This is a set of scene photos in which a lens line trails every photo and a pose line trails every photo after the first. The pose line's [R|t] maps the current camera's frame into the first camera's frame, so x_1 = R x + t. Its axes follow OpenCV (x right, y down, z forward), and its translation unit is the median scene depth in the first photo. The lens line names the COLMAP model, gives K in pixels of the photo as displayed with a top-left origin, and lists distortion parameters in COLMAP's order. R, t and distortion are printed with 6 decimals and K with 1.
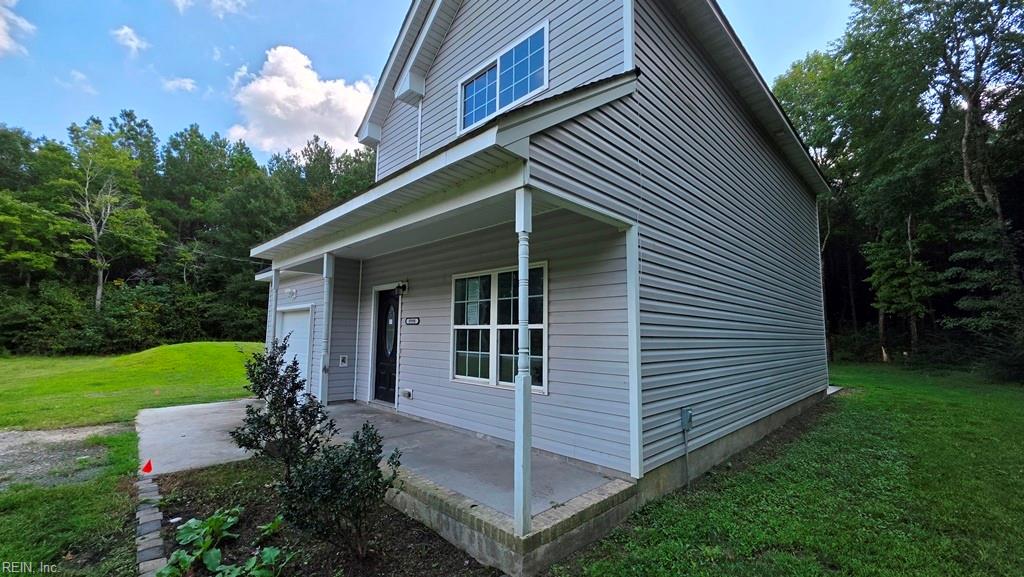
lens RADIAL K [[409.9, 0, 514.5], [0, 409.9, 291.8], [0, 0, 1]] dist [0.002292, 0.000446]
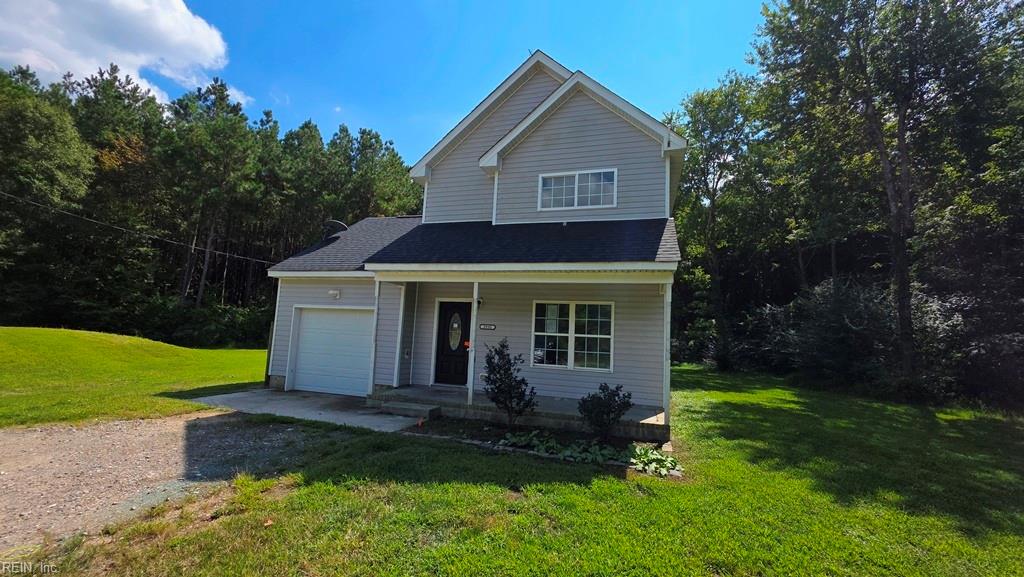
lens RADIAL K [[409.9, 0, 514.5], [0, 409.9, 291.8], [0, 0, 1]] dist [0.002292, 0.000446]
pose [[0.885411, 0.078945, 0.458056, -0.996170], [-0.083876, 0.996430, -0.009603, -0.054787], [-0.457179, -0.029917, 0.888871, -0.384532]]
